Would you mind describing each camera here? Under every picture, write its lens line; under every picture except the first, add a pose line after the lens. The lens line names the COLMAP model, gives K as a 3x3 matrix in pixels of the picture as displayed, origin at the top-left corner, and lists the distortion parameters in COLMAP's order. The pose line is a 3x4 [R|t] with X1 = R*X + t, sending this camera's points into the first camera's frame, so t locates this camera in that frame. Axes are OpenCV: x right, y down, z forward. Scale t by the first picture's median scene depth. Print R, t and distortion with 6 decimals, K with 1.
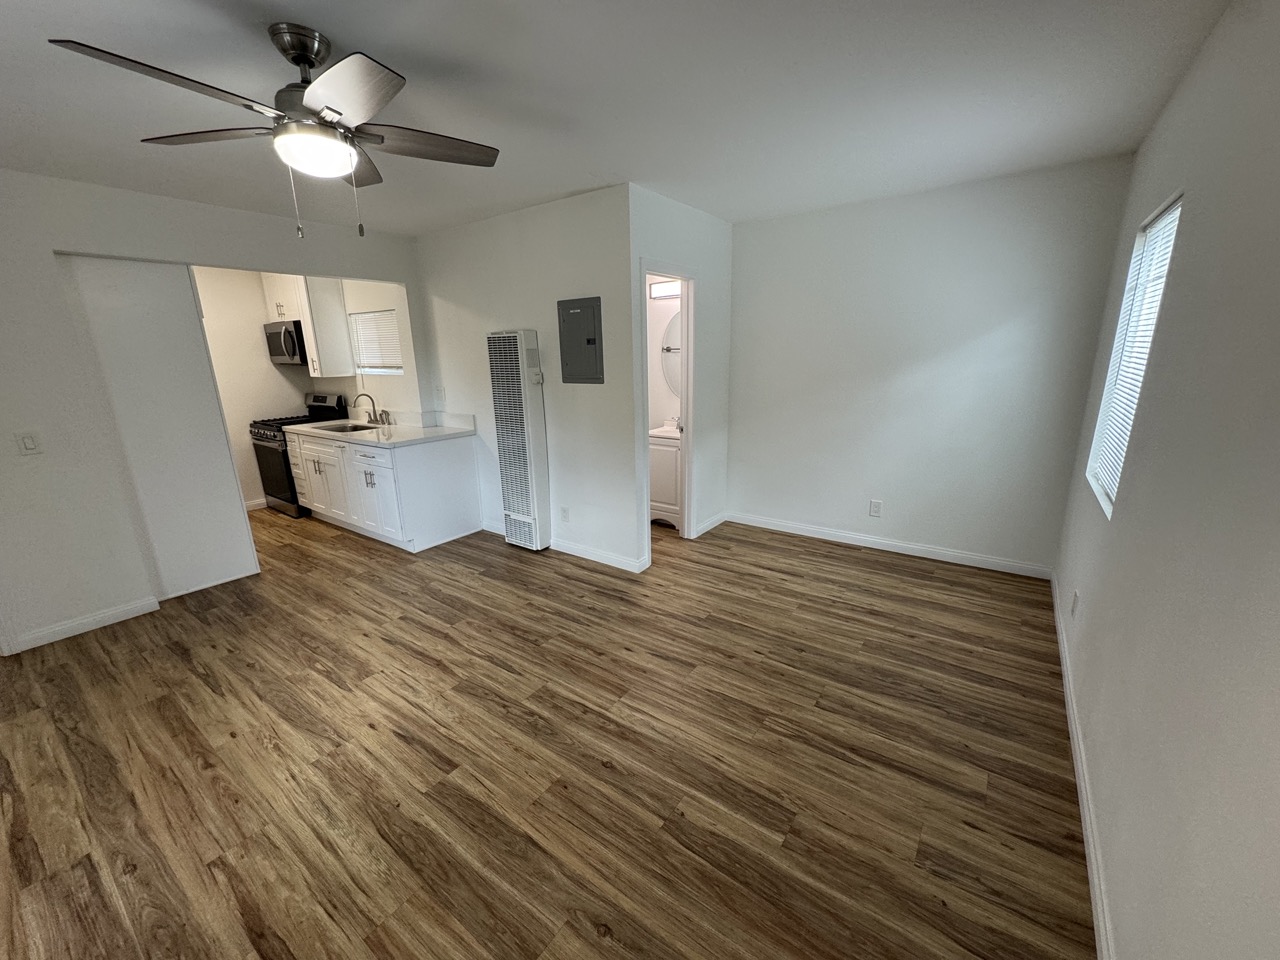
lens RADIAL K [[510.8, 0, 641.4], [0, 510.8, 480.8], [0, 0, 1]] dist [-0.003525, 0.000755]
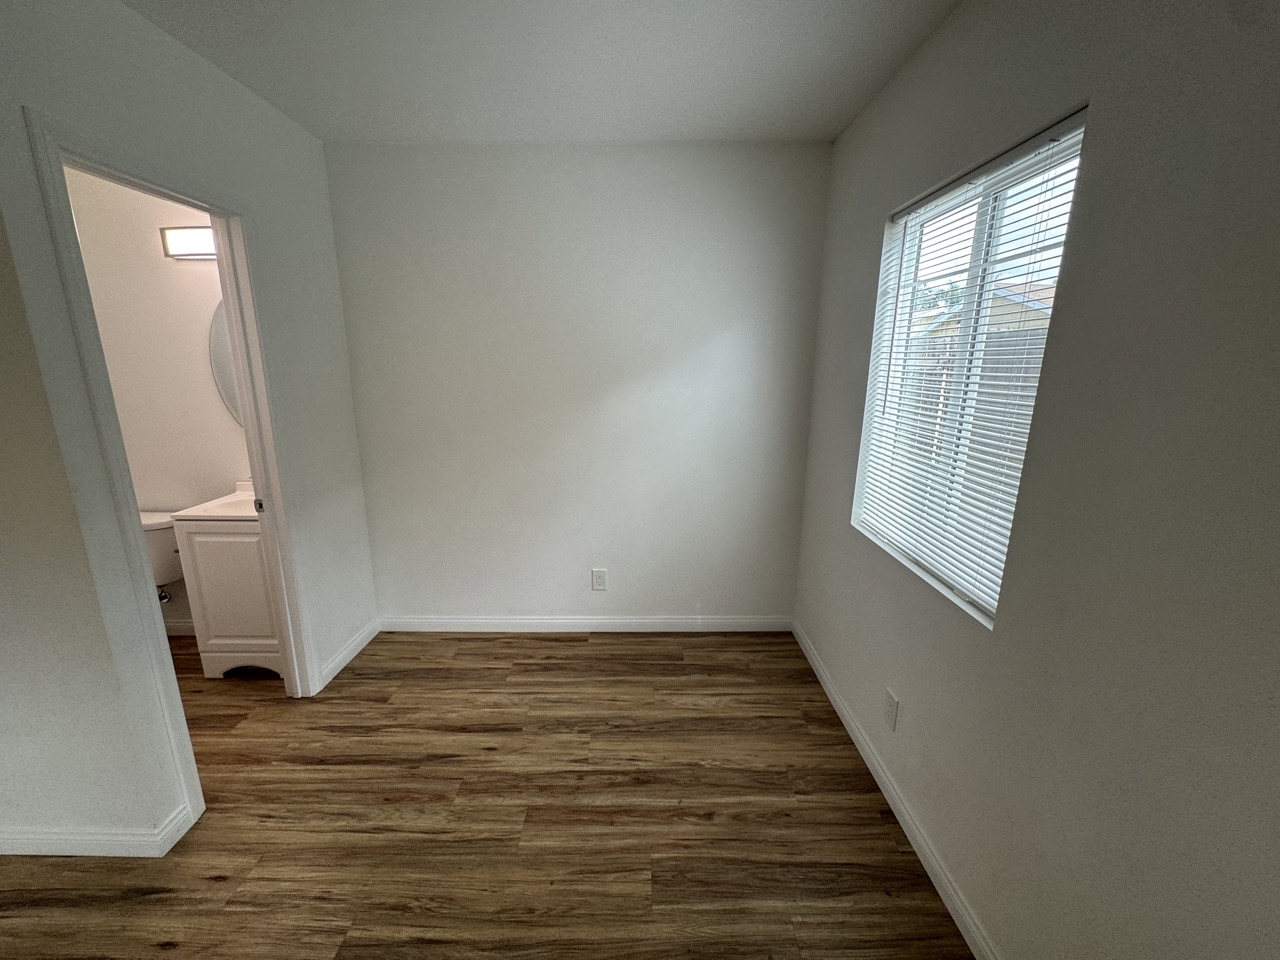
lens RADIAL K [[510.8, 0, 640.8], [0, 510.8, 483.8], [0, 0, 1]] dist [-0.003525, 0.000755]
pose [[0.810956, -0.107929, 0.575067, 0.128969], [0.121272, 0.992502, 0.015257, -0.109115], [-0.572402, 0.057367, 0.817964, 0.455527]]
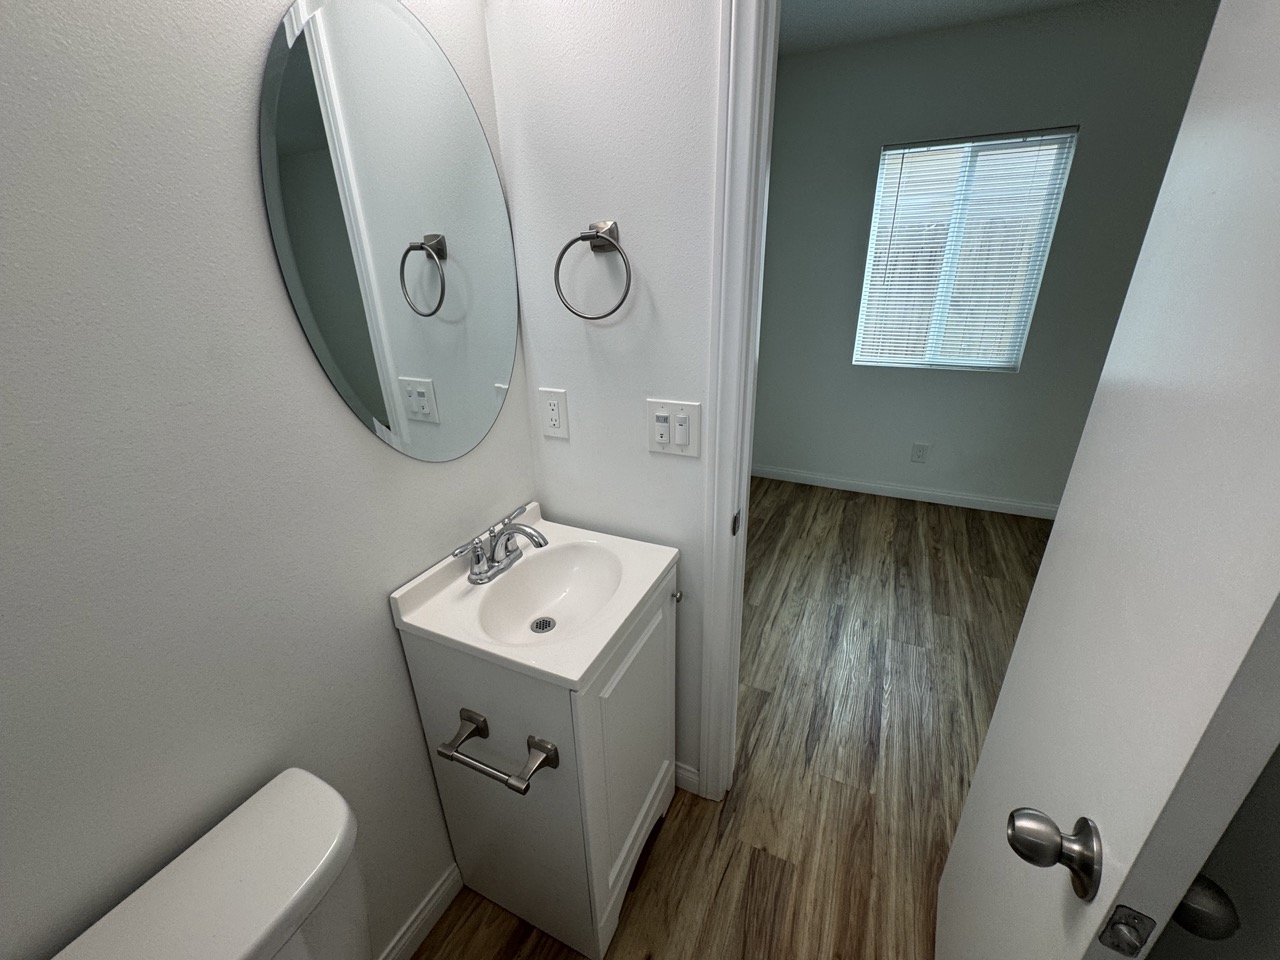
lens RADIAL K [[510.8, 0, 645.0], [0, 510.8, 478.6], [0, 0, 1]] dist [-0.003525, 0.000755]
pose [[-0.173106, -0.350052, 0.920596, -0.221022], [0.269637, 0.882153, 0.386136, -0.322354], [-0.947275, 0.315070, -0.058319, 1.394890]]
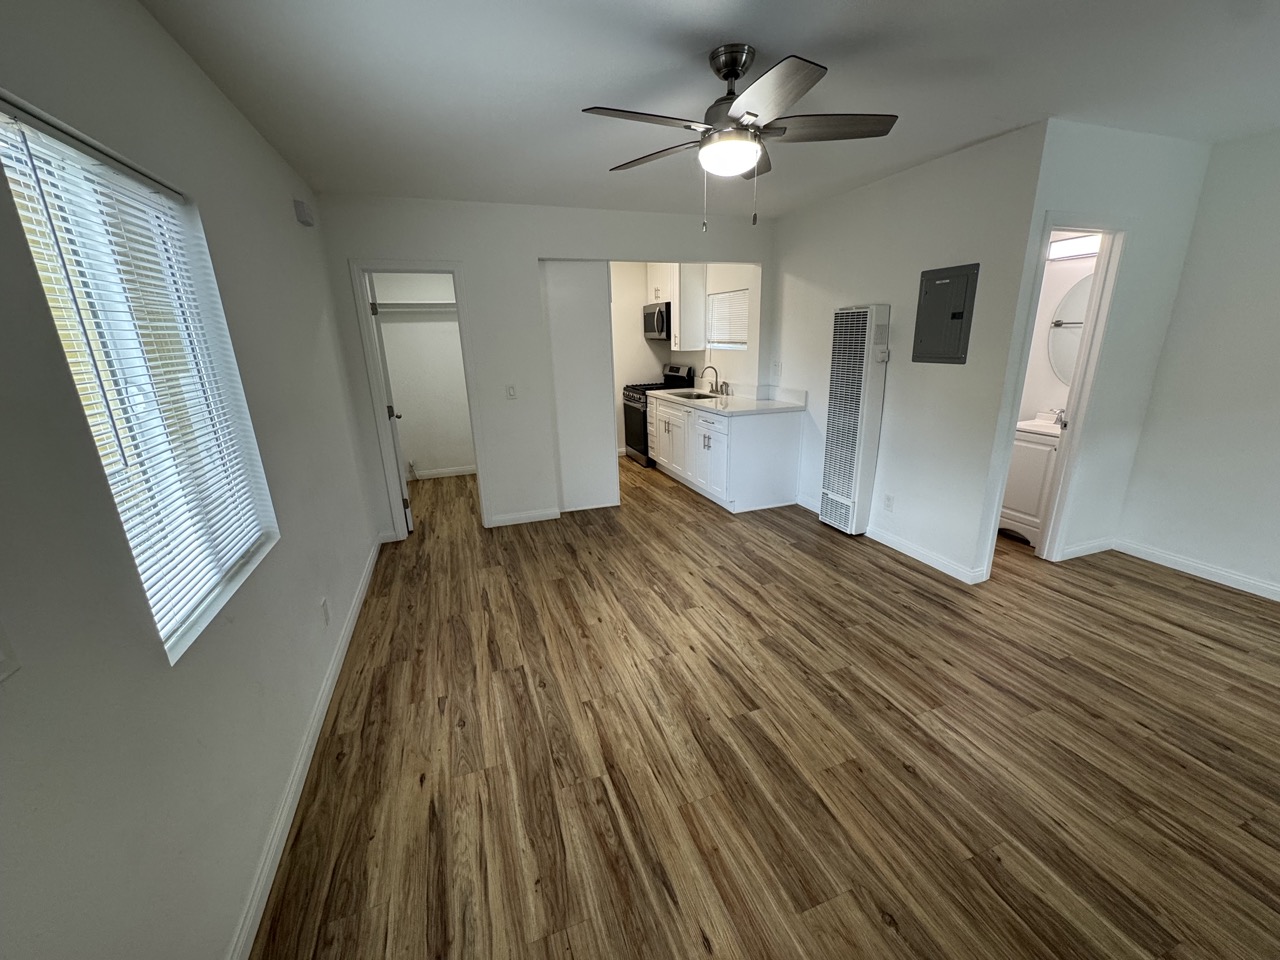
lens RADIAL K [[510.8, 0, 641.6], [0, 510.8, 481.4], [0, 0, 1]] dist [-0.003525, 0.000755]
pose [[0.826498, 0.155898, -0.540923, -0.030821], [-0.131780, 0.987770, 0.083331, 0.010049], [0.547299, 0.002410, 0.836934, -0.041490]]
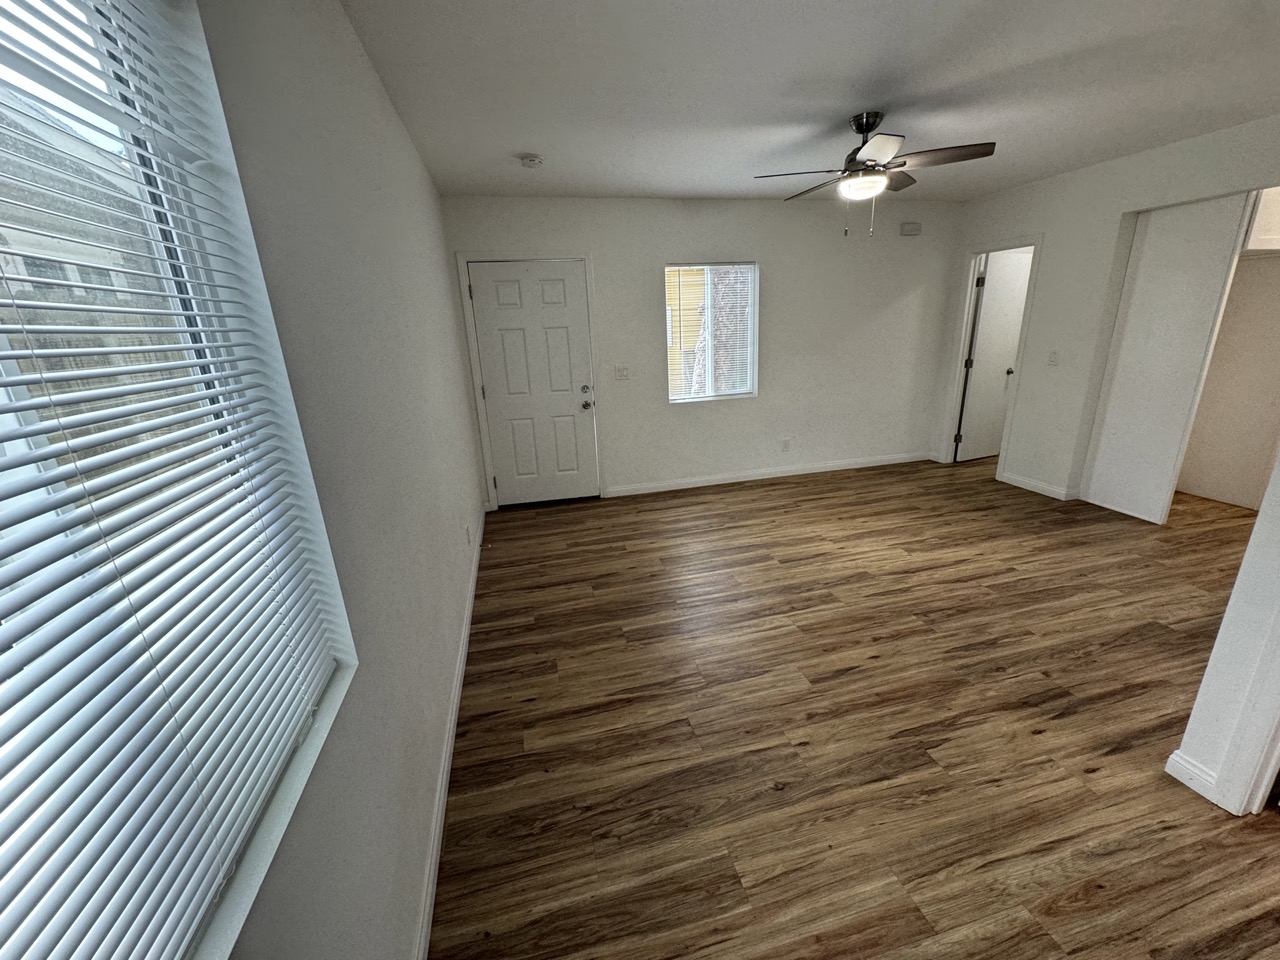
lens RADIAL K [[510.8, 0, 640.5], [0, 510.8, 480.9], [0, 0, 1]] dist [-0.003525, 0.000755]
pose [[-0.647829, 0.267442, -0.713297, 0.674258], [-0.136041, 0.880681, 0.453755, -0.239774], [0.749540, 0.390993, -0.534148, 0.914518]]
